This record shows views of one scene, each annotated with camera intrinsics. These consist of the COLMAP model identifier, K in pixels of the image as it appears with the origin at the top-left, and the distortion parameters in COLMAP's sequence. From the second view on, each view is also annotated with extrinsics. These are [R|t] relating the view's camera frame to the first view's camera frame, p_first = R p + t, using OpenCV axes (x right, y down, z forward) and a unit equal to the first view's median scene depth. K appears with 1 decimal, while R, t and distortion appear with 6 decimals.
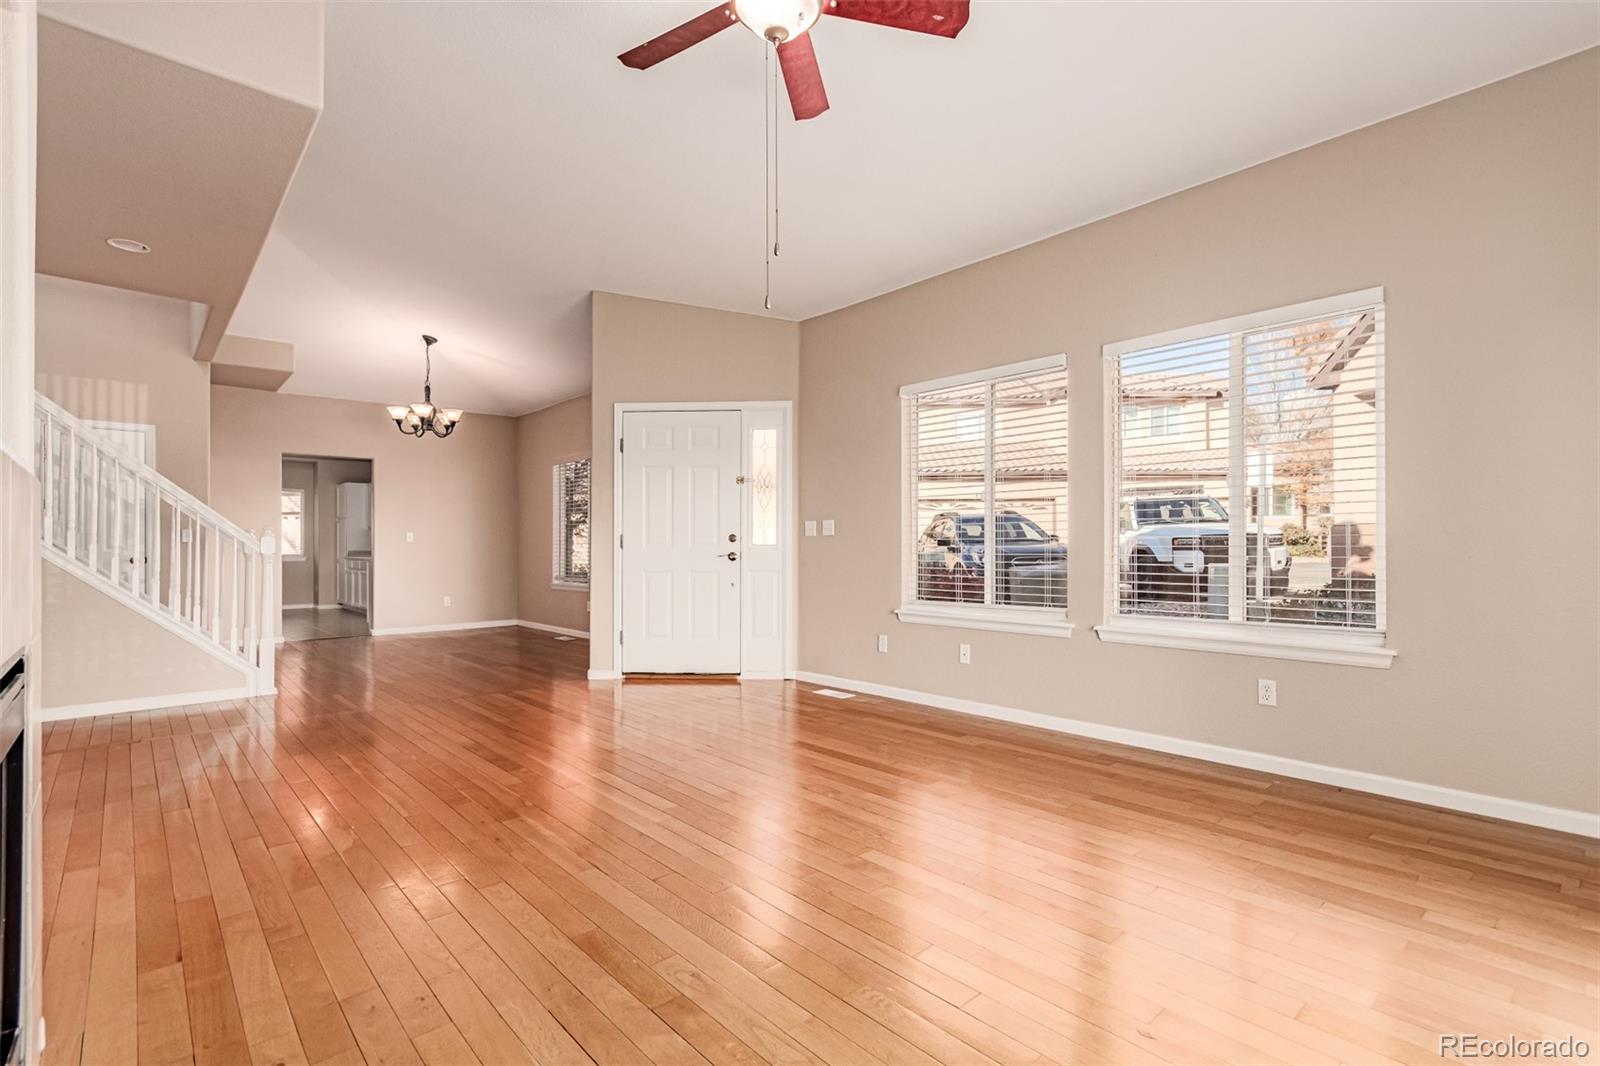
lens RADIAL K [[730.2, 0, 809.1], [0, 730.2, 544.6], [0, 0, 1]] dist [0.004081, 0.000751]
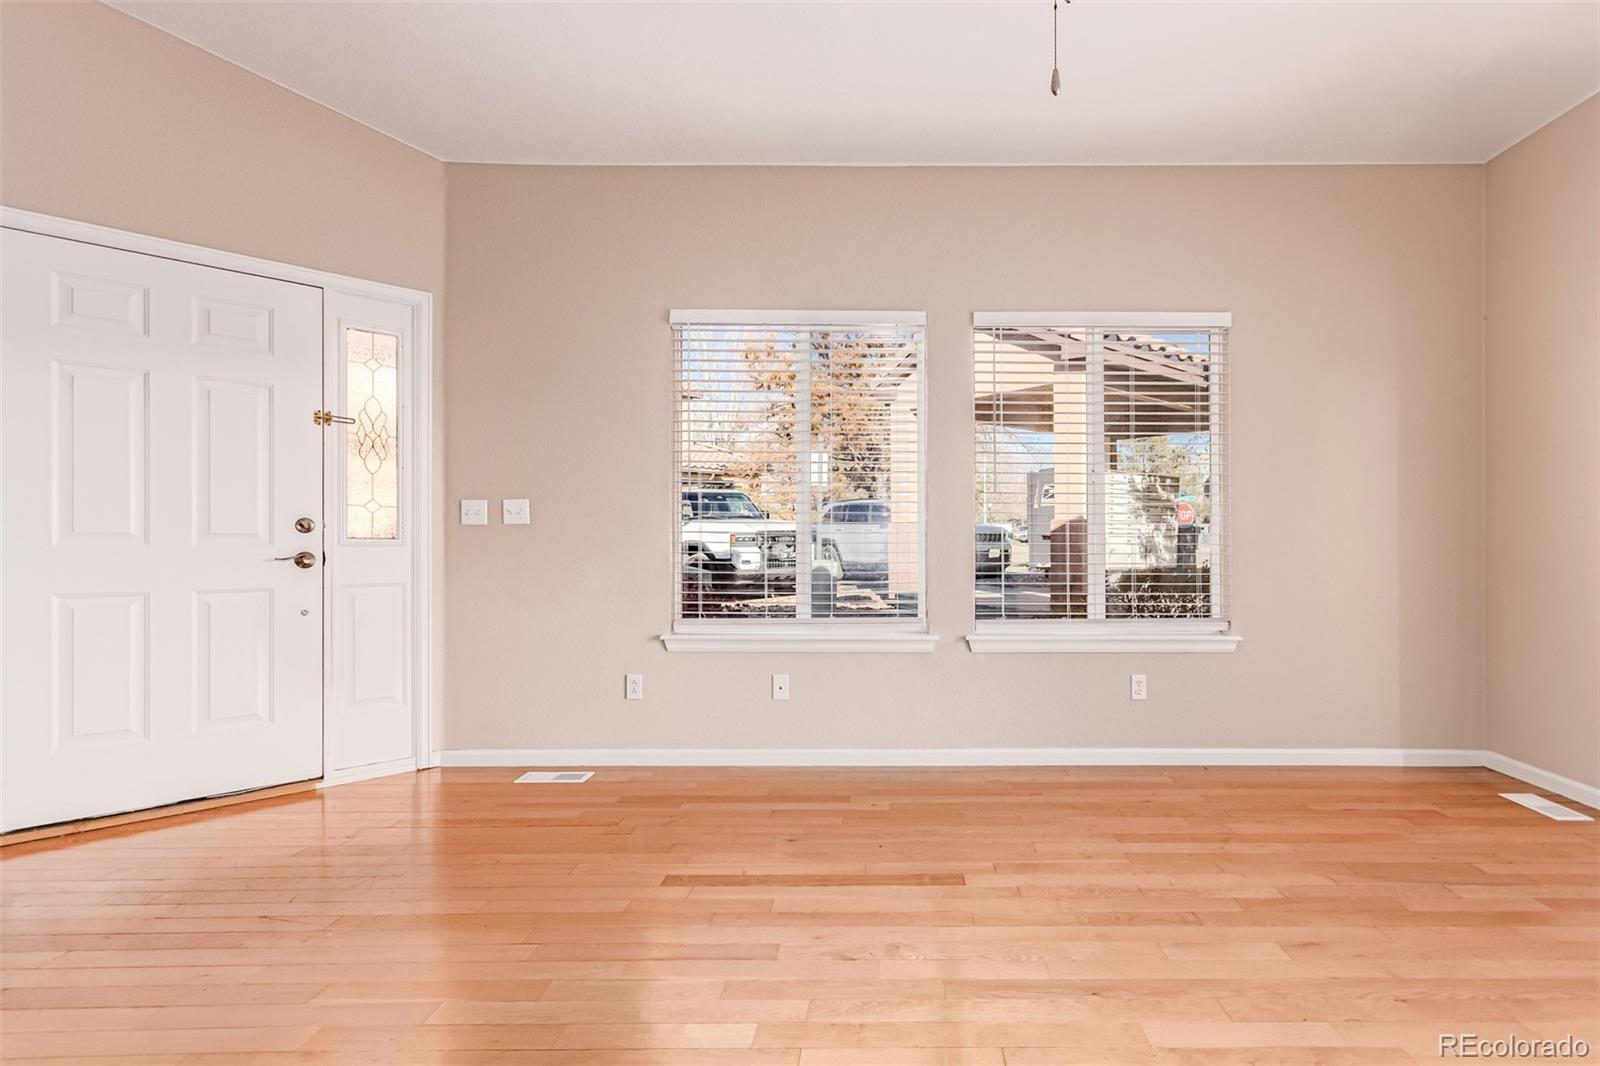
lens RADIAL K [[763.4, 0, 784.6], [0, 763.4, 540.3], [0, 0, 1]] dist [0.001945, 0.000101]
pose [[0.671548, 0.009476, 0.740900, -0.355368], [-0.006050, 0.999955, -0.007306, 0.005303], [-0.740936, 0.000424, 0.671575, 0.462149]]
